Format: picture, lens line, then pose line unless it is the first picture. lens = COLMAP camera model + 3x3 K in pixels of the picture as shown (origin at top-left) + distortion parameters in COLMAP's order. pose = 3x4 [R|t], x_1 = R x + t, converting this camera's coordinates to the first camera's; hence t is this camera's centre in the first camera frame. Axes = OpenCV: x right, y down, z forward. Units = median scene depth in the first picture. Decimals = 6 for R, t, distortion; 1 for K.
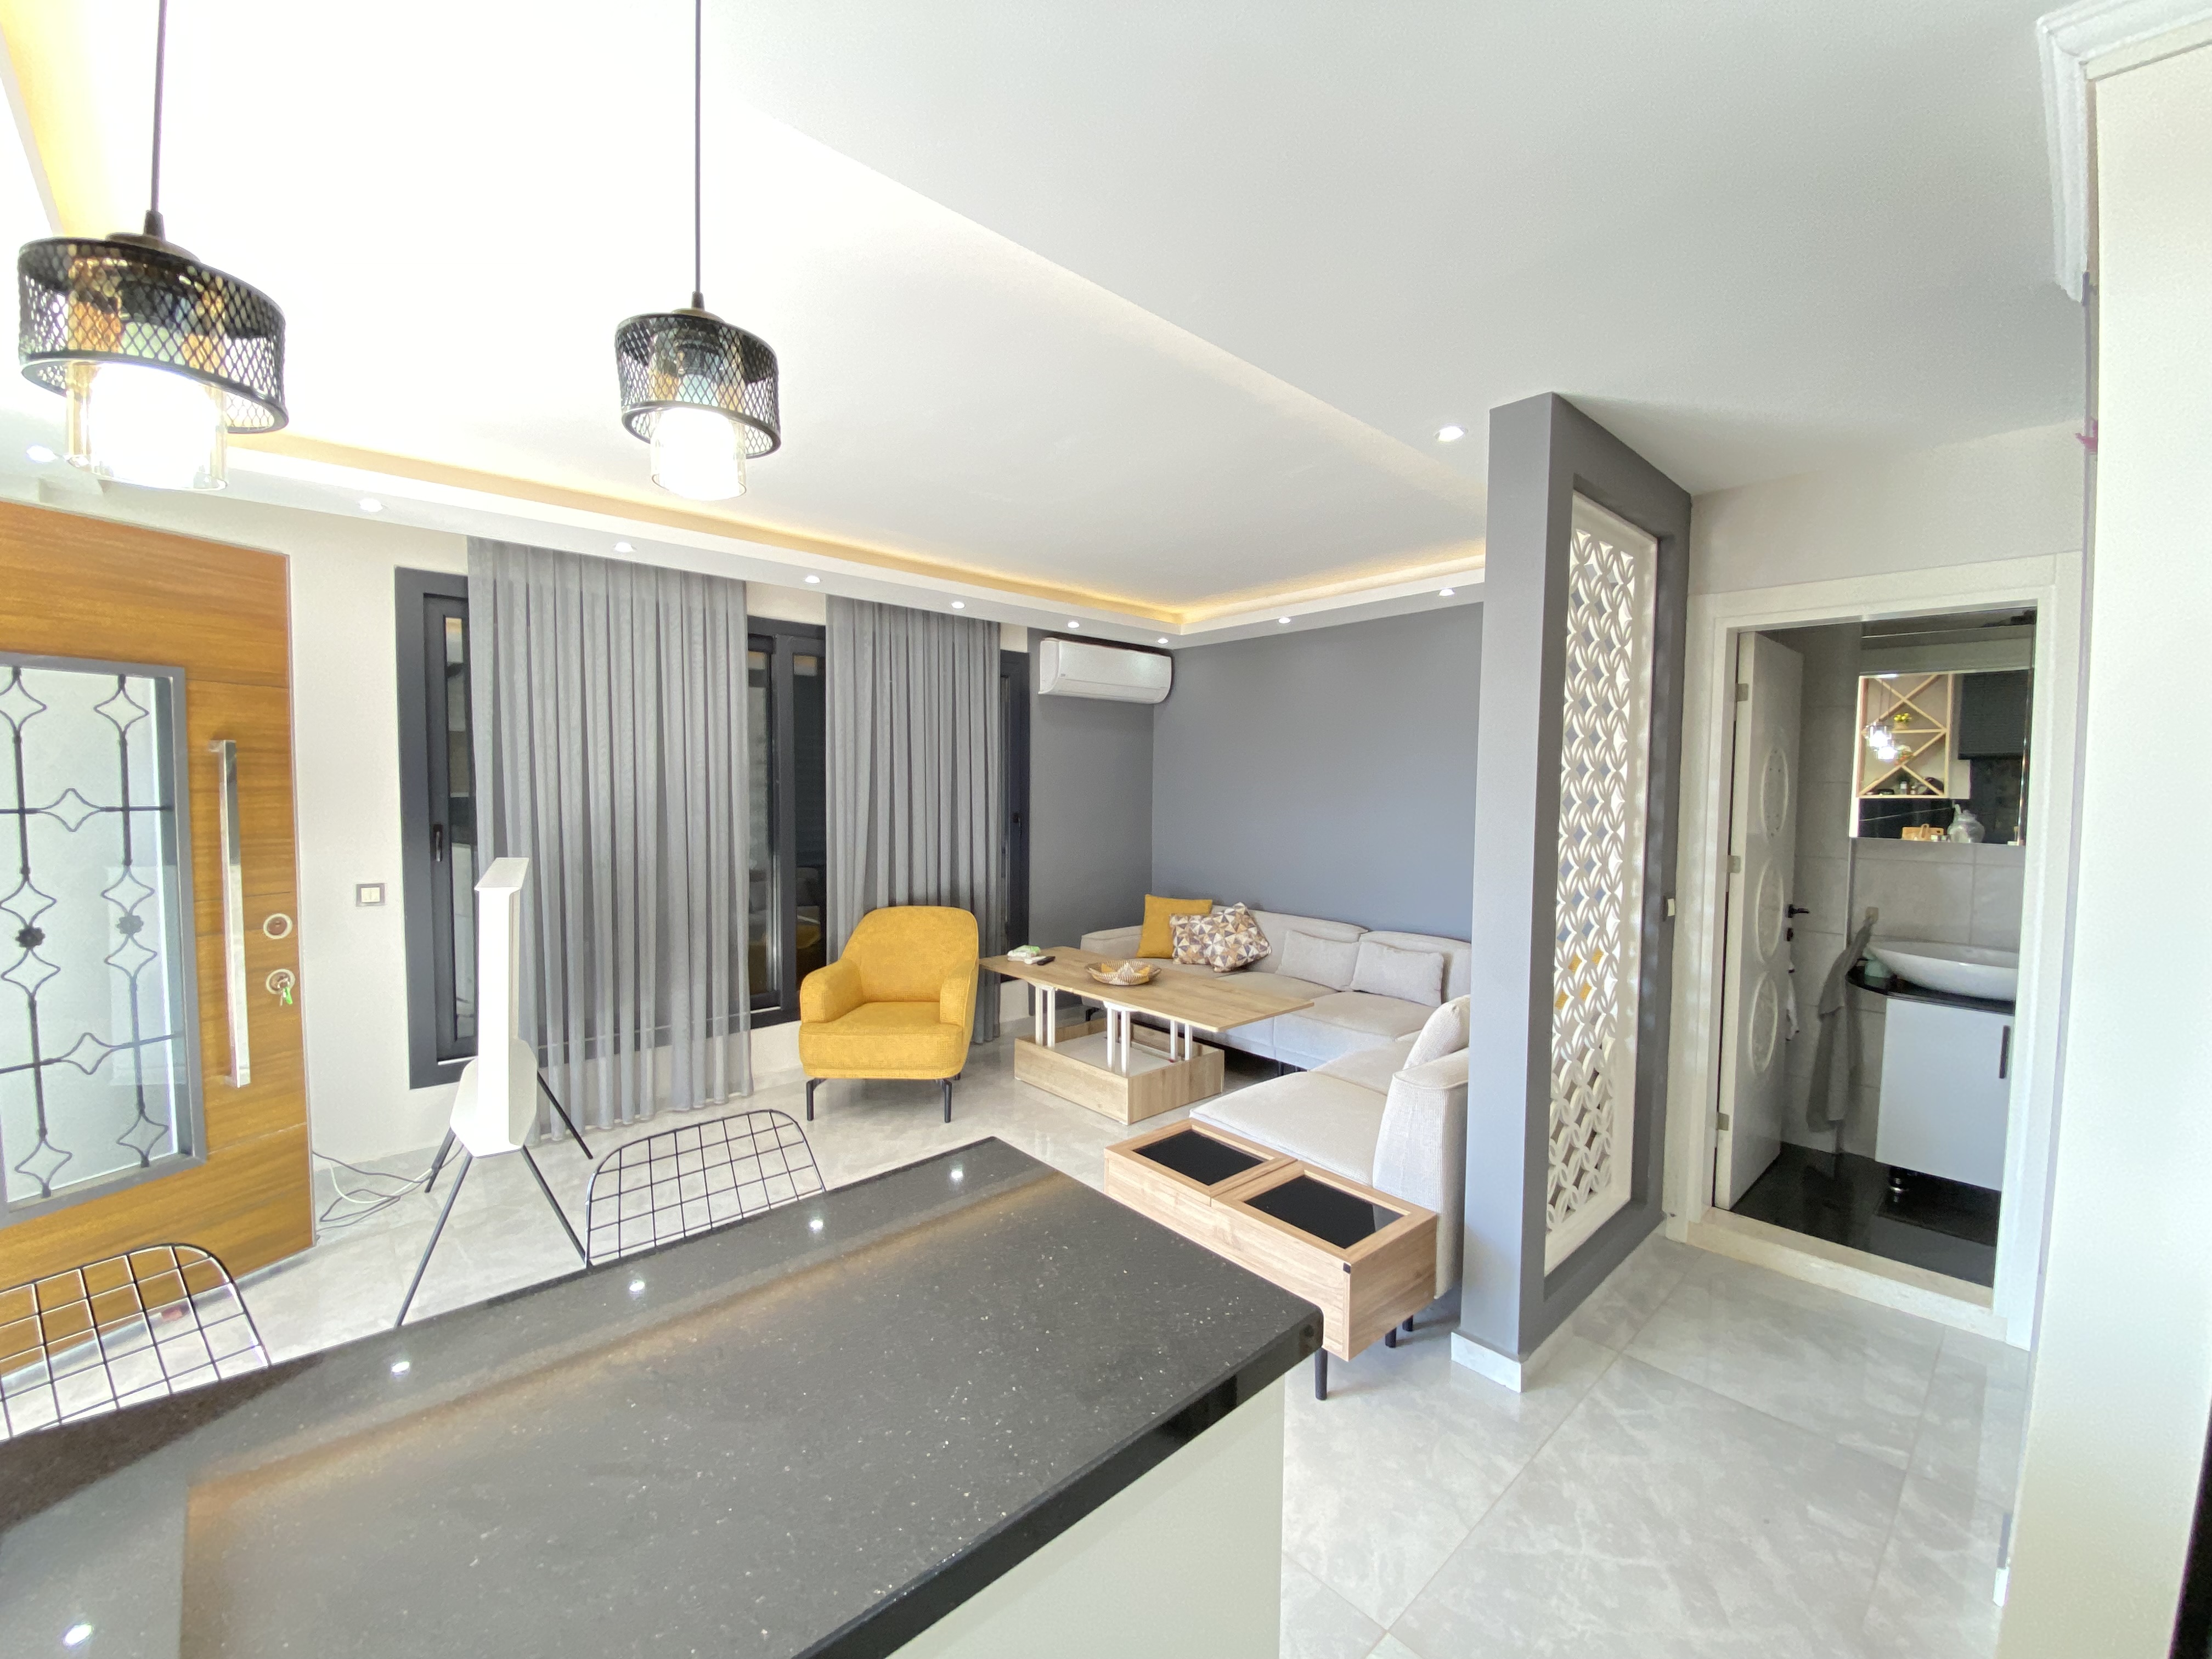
lens RADIAL K [[896.4, 0, 1118.4], [0, 896.4, 812.8], [0, 0, 1]] dist [0.011359, -0.015358]
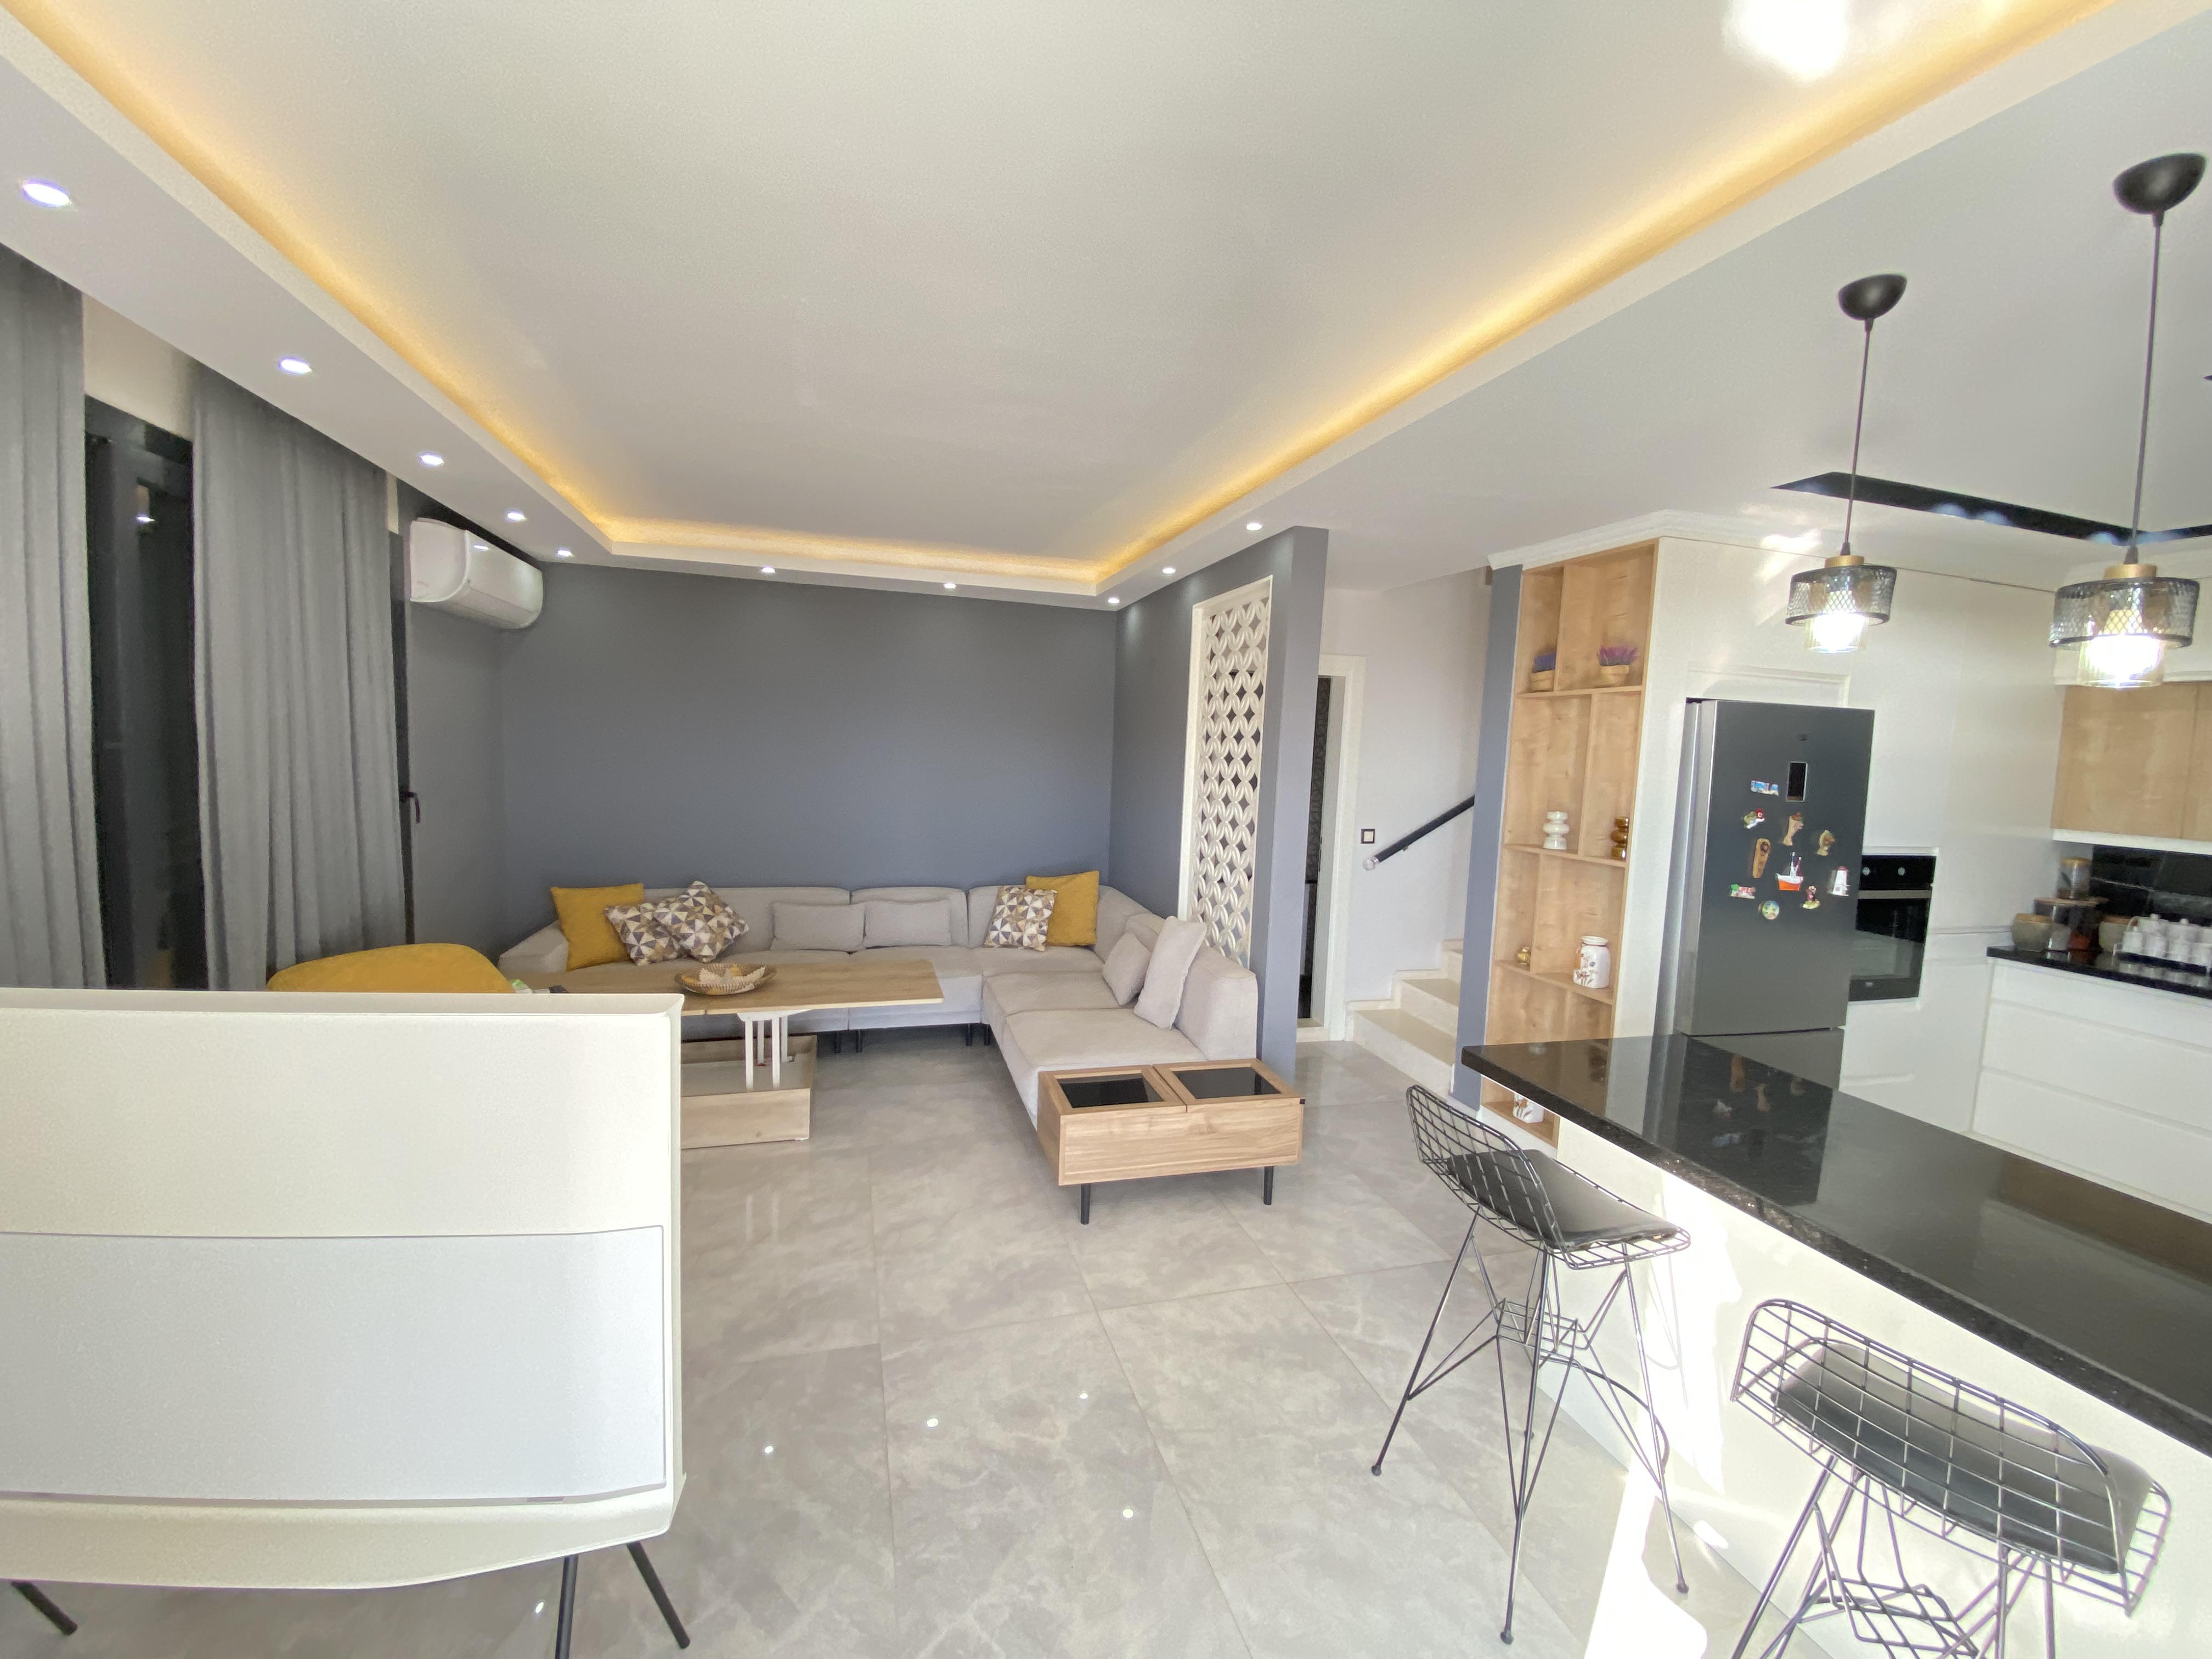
lens RADIAL K [[896.4, 0, 1110.0], [0, 896.4, 816.2], [0, 0, 1]] dist [0.011359, -0.015358]
pose [[0.442279, -0.061913, 0.894738, -0.618480], [-0.004585, 0.997445, 0.071287, -0.037255], [-0.896866, -0.035631, 0.440865, 0.332246]]
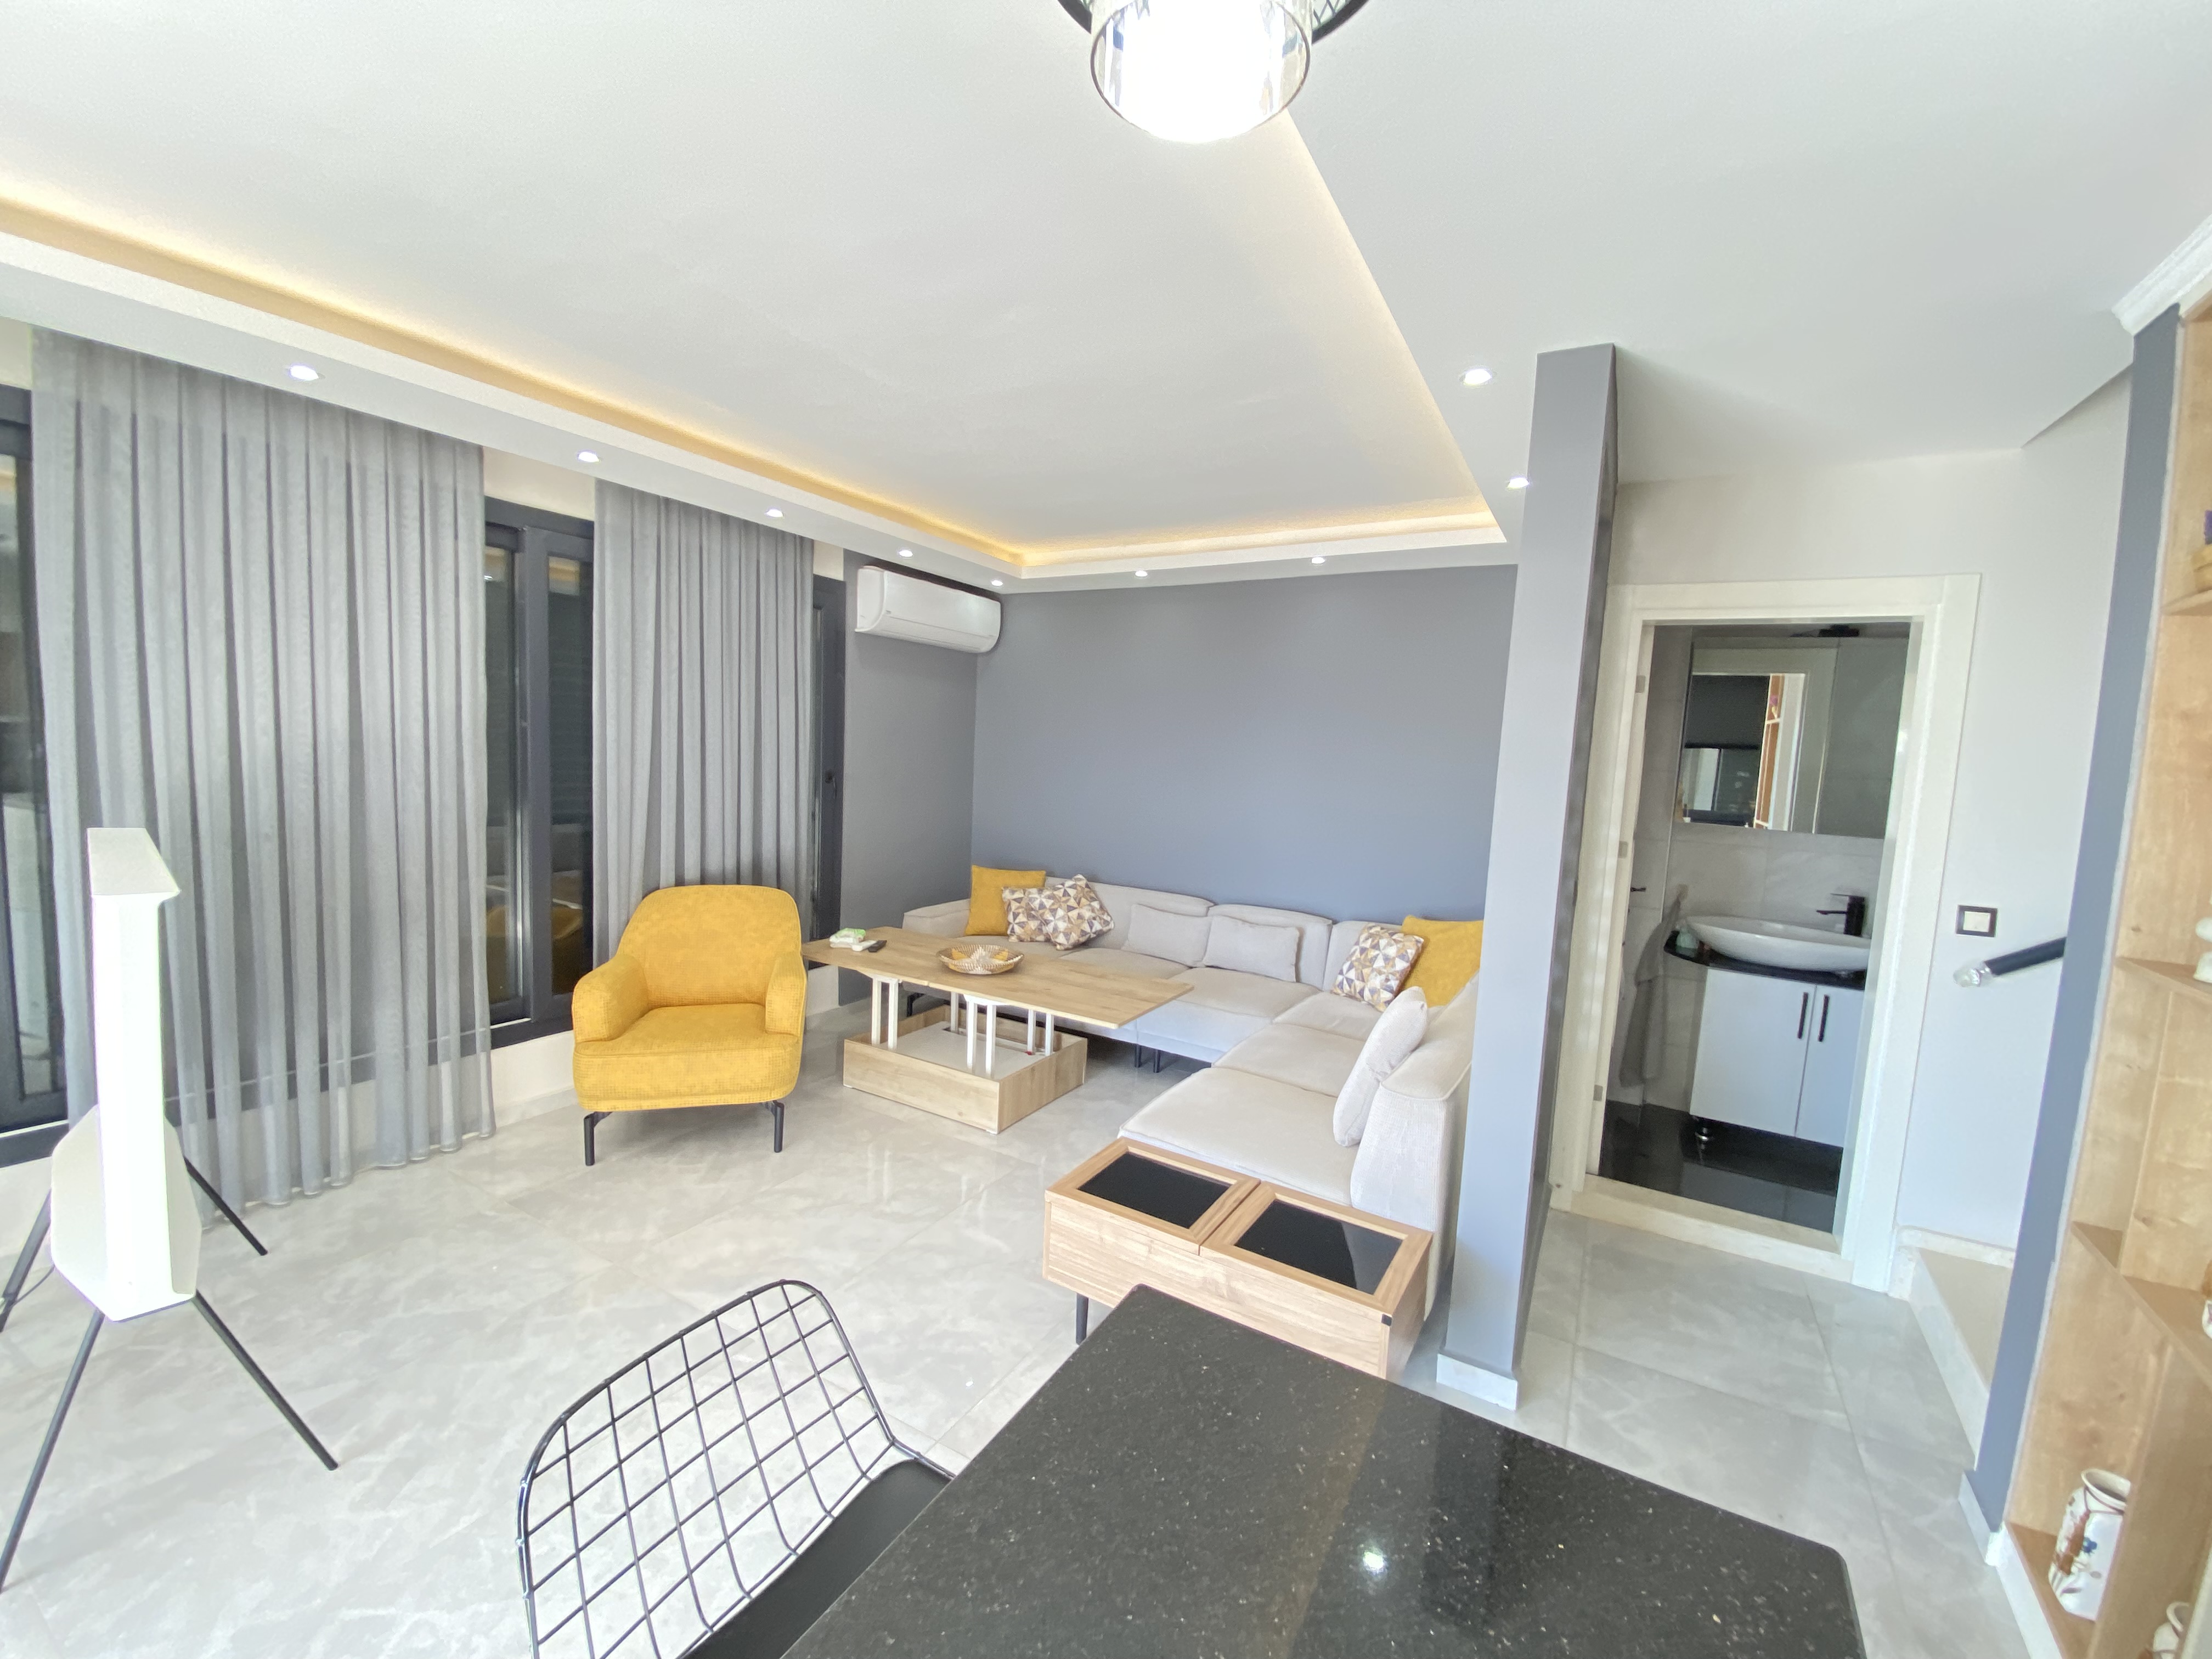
lens RADIAL K [[896.4, 0, 1112.6], [0, 896.4, 818.9], [0, 0, 1]] dist [0.011359, -0.015358]
pose [[0.956121, 0.012877, 0.292689, -0.138650], [-0.030377, 0.998006, 0.055326, -0.013202], [-0.291393, -0.061790, 0.954606, 0.137830]]
